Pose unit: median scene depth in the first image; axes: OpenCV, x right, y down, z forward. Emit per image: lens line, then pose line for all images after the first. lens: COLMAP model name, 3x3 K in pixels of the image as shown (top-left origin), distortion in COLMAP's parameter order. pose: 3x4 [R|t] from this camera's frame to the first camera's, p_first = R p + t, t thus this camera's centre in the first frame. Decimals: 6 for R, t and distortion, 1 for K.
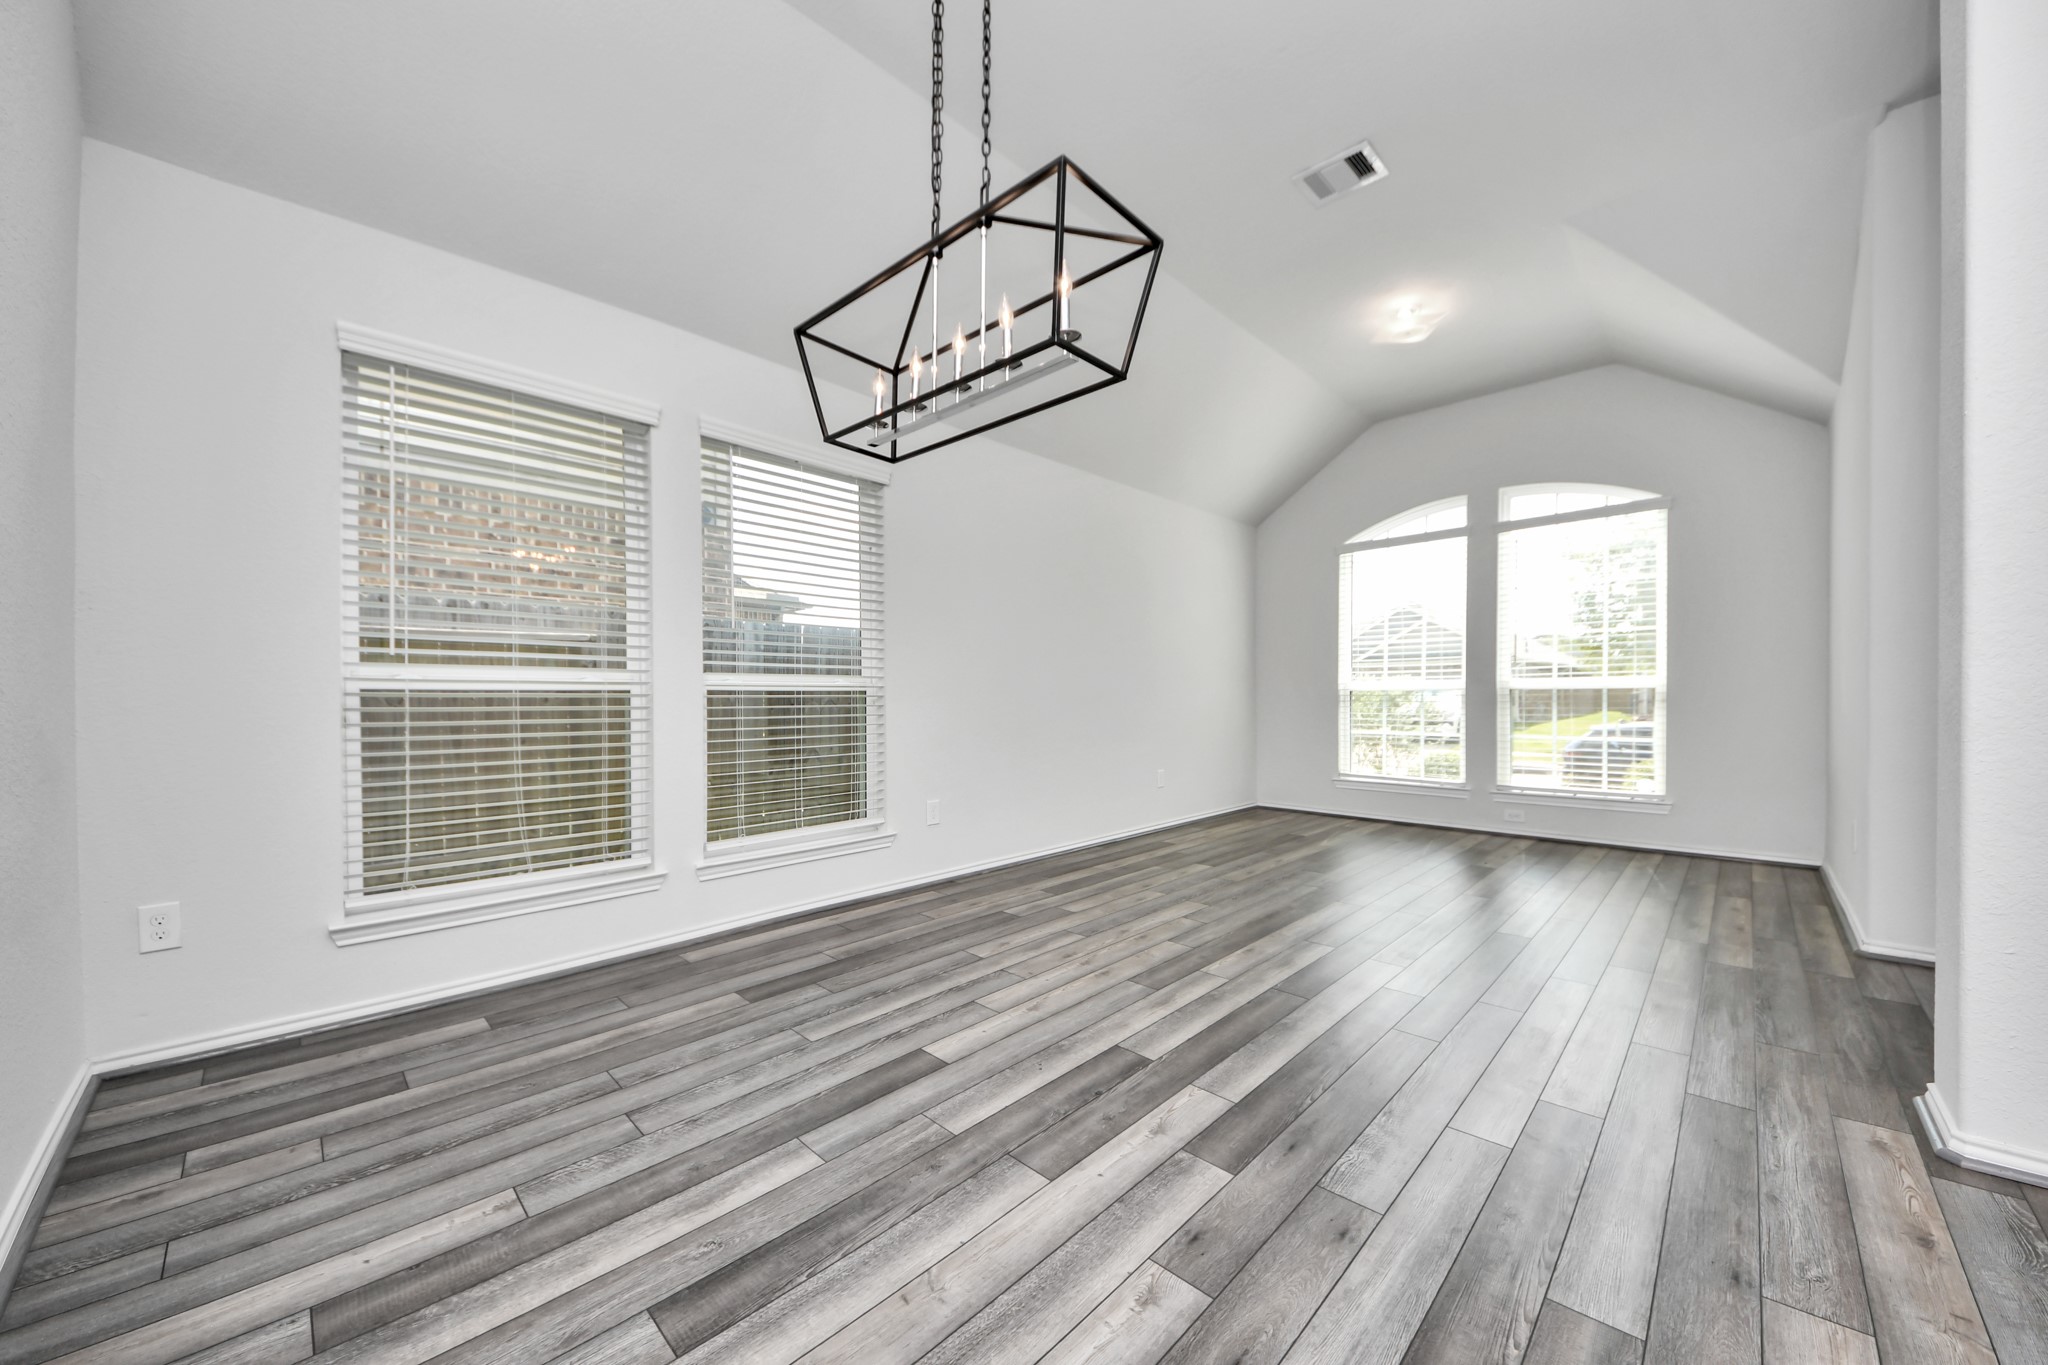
lens RADIAL K [[750.8, 0, 1024.0], [0, 750.8, 682.5], [0, 0, 1]] dist [0.010950, -0.000090]
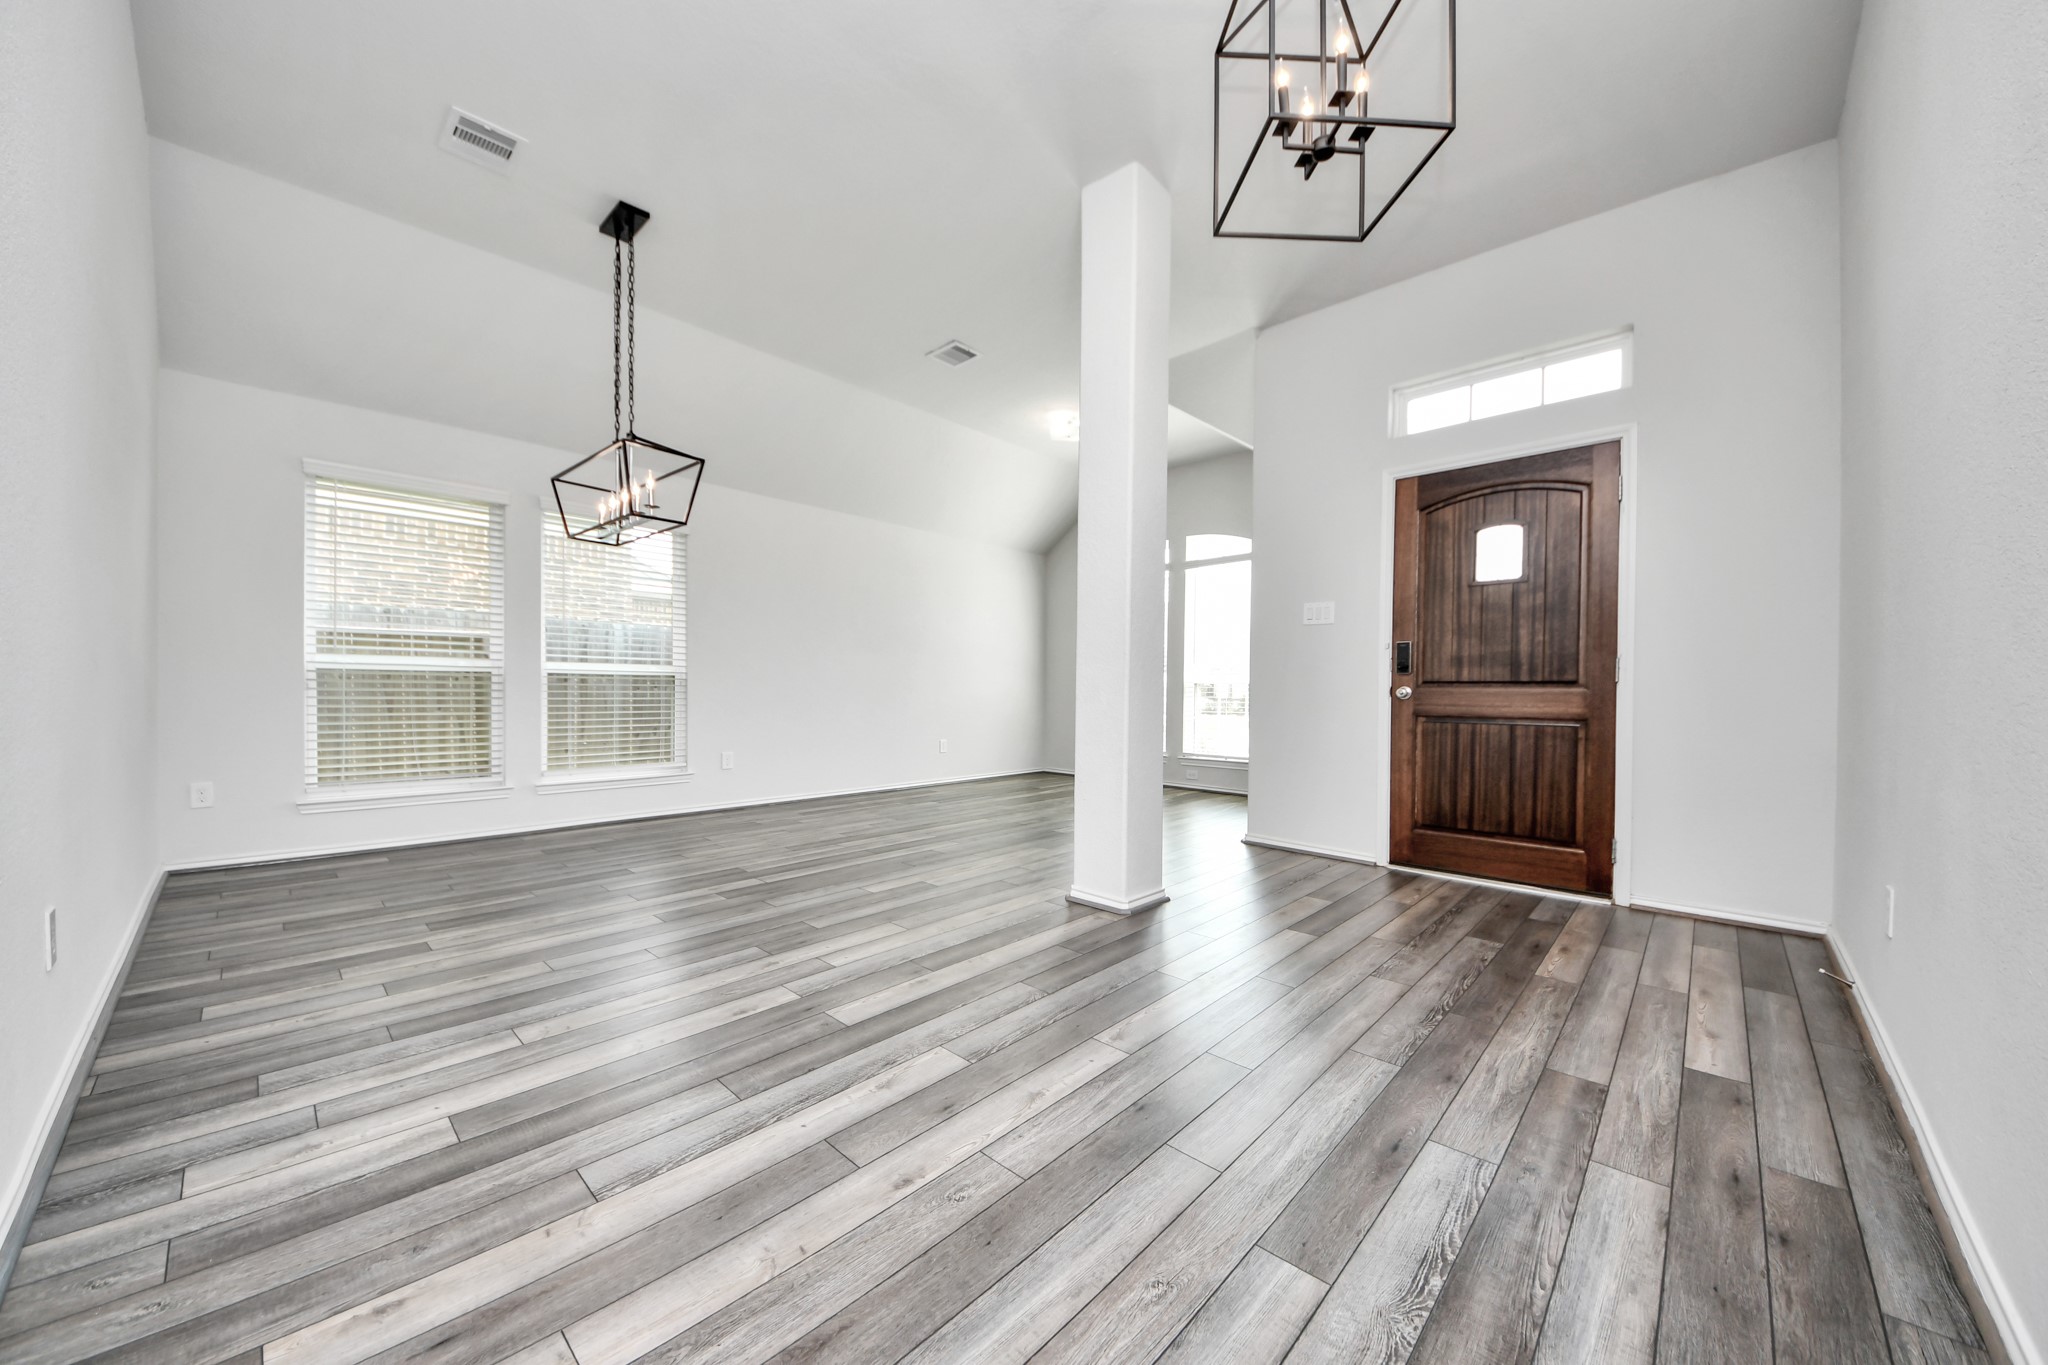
lens RADIAL K [[734.3, 0, 1025.6], [0, 734.3, 674.3], [0, 0, 1]] dist [0.001219, 0.000033]
pose [[0.999763, 0.010636, 0.018994, 0.786331], [-0.010424, 0.999883, -0.011224, 0.027762], [-0.019111, 0.011023, 0.999757, -0.797754]]
